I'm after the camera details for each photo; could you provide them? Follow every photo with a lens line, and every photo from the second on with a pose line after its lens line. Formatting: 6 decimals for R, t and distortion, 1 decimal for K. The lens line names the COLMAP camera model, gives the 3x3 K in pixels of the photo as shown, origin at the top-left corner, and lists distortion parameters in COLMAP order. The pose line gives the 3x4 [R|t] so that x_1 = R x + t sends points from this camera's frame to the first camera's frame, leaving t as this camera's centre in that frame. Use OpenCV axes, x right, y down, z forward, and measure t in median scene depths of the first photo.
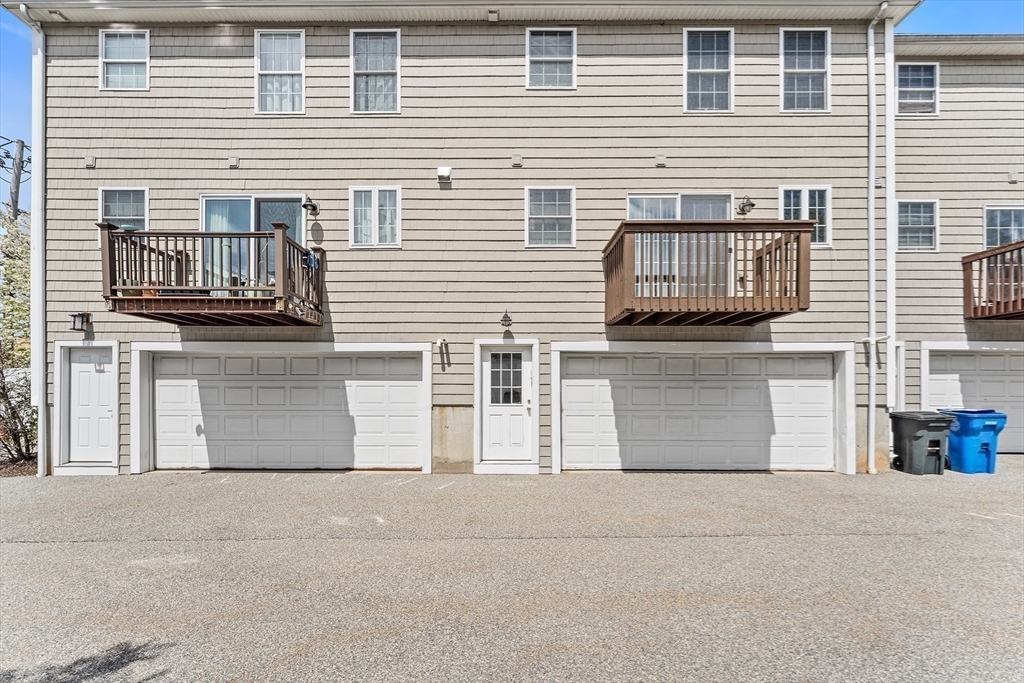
lens RADIAL K [[404.5, 0, 512.0], [0, 404.5, 388.5], [0, 0, 1]] dist [-0.000895, -0.000184]
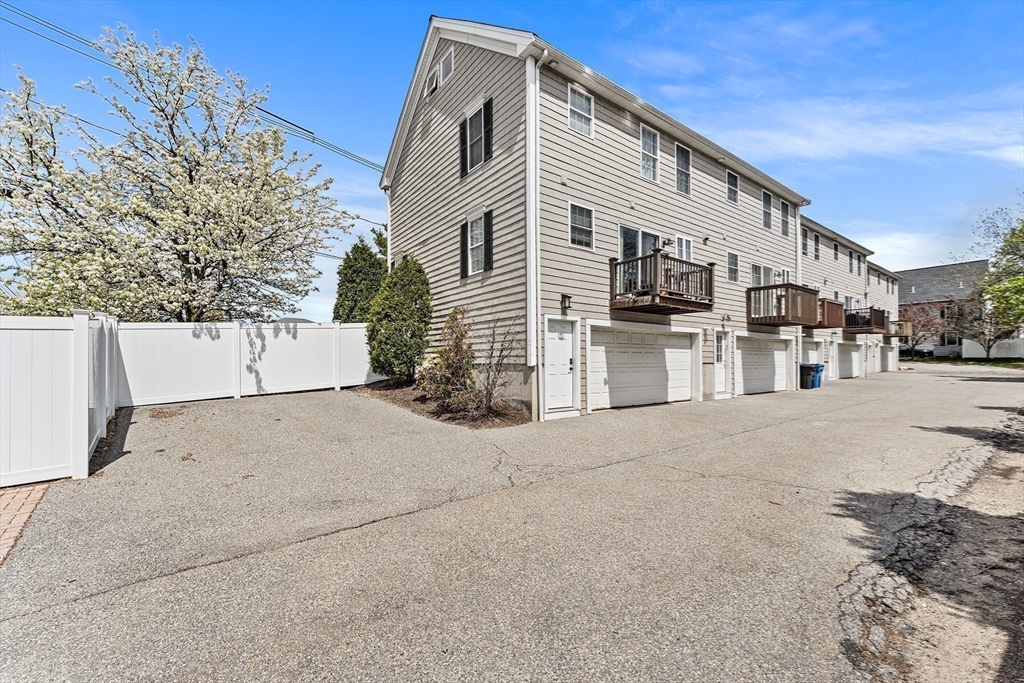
lens RADIAL K [[418.1, 0, 512.0], [0, 418.1, 341.5], [0, 0, 1]] dist [0.001323, -0.000104]
pose [[0.801382, 0.025337, 0.597617, -0.962846], [-0.015238, 0.999643, -0.021949, -0.000553], [-0.597959, 0.008483, 0.801481, 0.005009]]
